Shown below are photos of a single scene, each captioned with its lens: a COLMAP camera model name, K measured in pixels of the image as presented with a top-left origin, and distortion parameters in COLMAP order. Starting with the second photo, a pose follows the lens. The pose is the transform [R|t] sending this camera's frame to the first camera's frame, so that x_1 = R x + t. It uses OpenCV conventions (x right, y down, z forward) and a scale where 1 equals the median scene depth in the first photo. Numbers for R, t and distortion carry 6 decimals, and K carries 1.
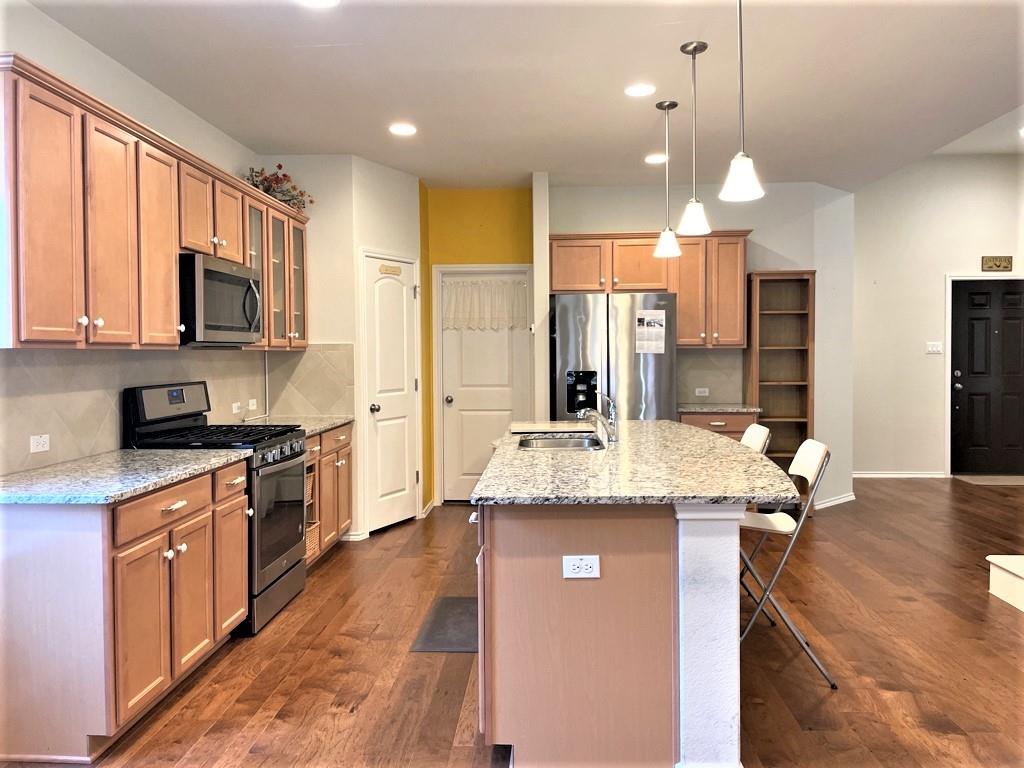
lens RADIAL K [[783.9, 0, 512.9], [0, 783.9, 375.2], [0, 0, 1]] dist [0.086267, -0.104261]
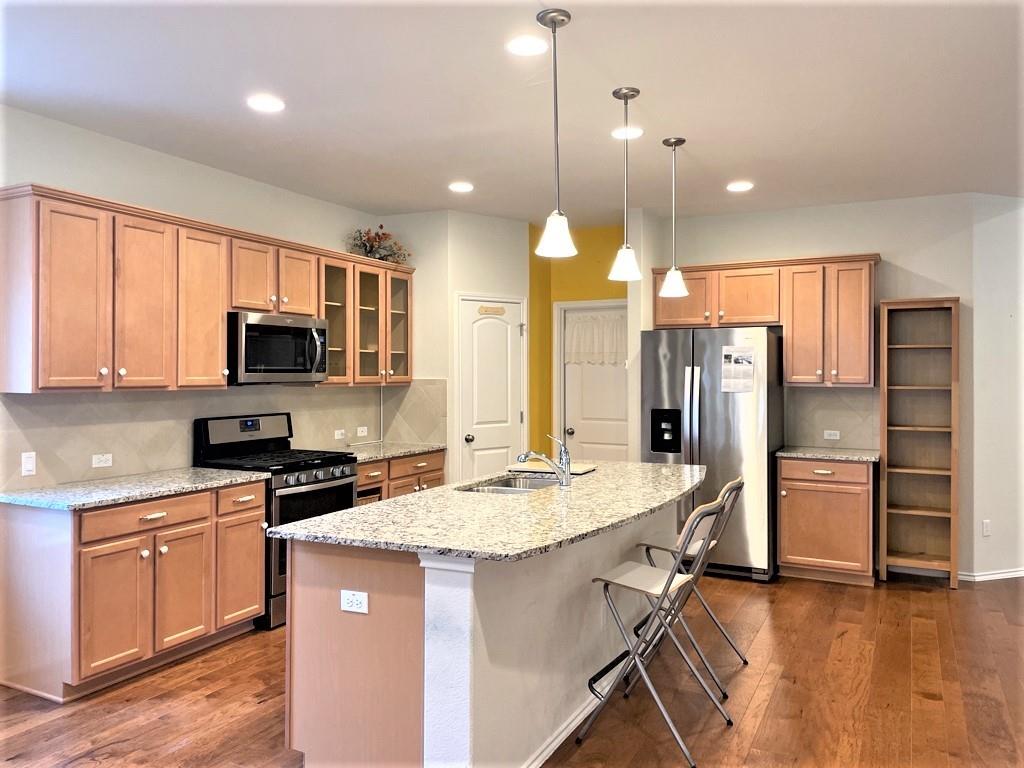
lens RADIAL K [[783.9, 0, 509.6], [0, 783.9, 376.4], [0, 0, 1]] dist [0.086267, -0.104261]
pose [[0.913118, 0.009266, -0.407589, 0.483083], [-0.019145, 0.999613, -0.020168, -0.035207], [0.407245, 0.026219, 0.912943, 0.046540]]
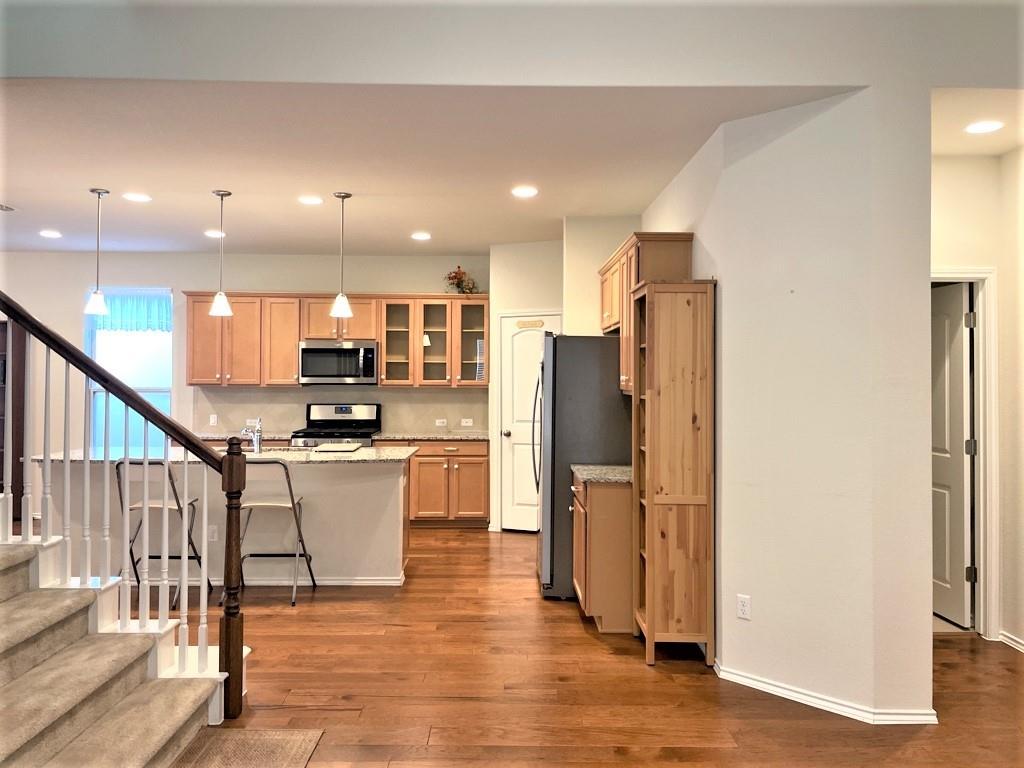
lens RADIAL K [[783.9, 0, 506.6], [0, 783.9, 372.9], [0, 0, 1]] dist [0.086267, -0.104261]
pose [[0.047355, 0.001325, -0.998877, 1.697501], [-0.033921, 0.999424, -0.000283, -0.086608], [0.998302, 0.033896, 0.047372, 1.429816]]
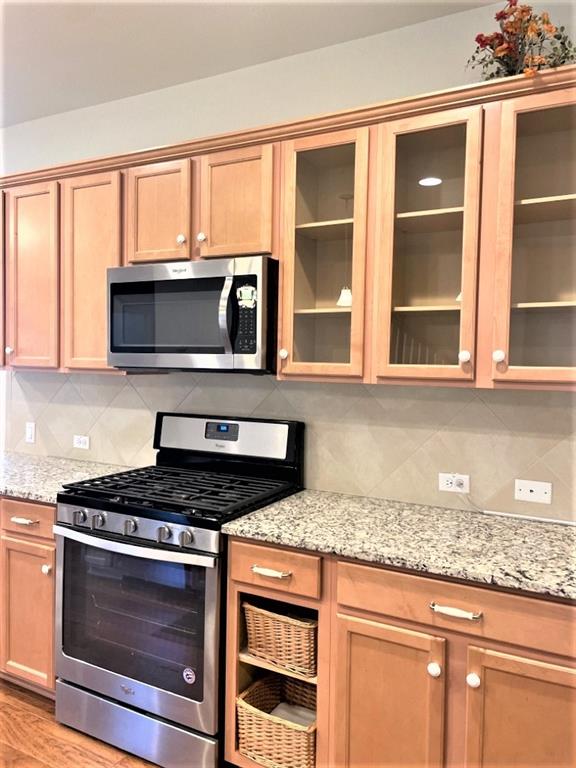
lens RADIAL K [[587.9, 0, 292.7], [0, 587.9, 377.4], [0, 0, 1]] dist [0.086267, -0.104261]
pose [[-0.429336, 0.024021, -0.902825, 0.122357], [-0.041234, 0.998083, 0.046164, -0.068856], [0.902203, 0.057047, -0.427522, 1.457259]]
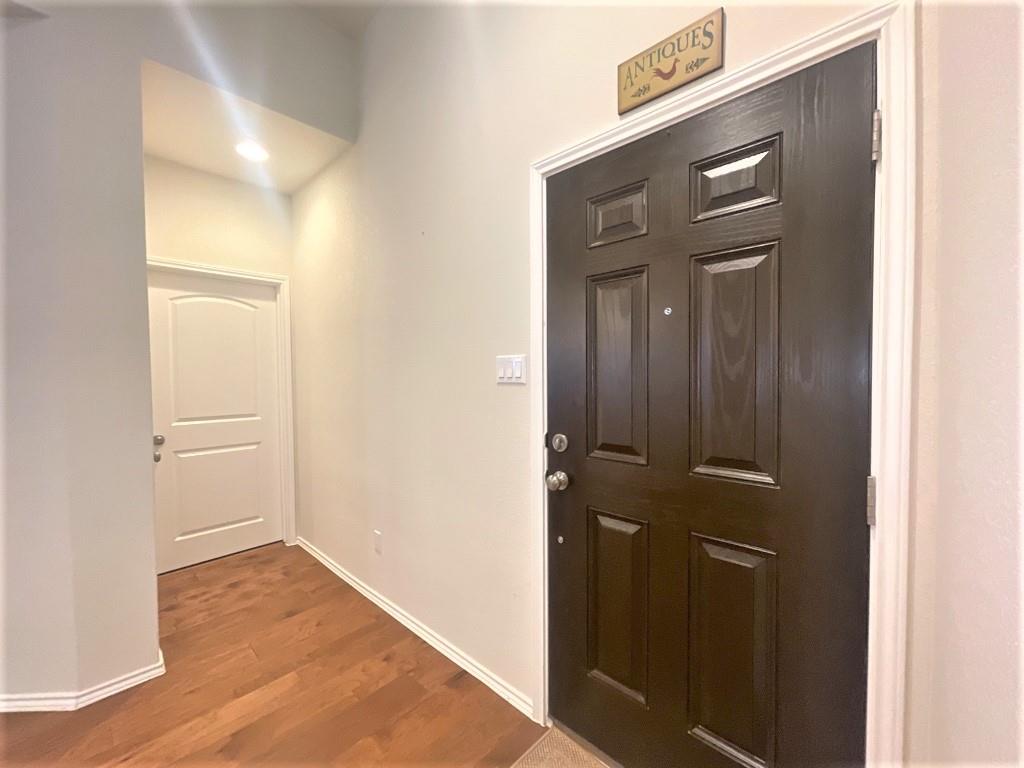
lens RADIAL K [[411.4, 0, 508.4], [0, 411.4, 387.1], [0, 0, 1]] dist [0.000809, 0.000631]
pose [[0.754711, 0.020806, -0.655727, 1.446023], [-0.019845, 0.999764, 0.008881, -0.060968], [0.655757, 0.006310, 0.754946, 1.868043]]
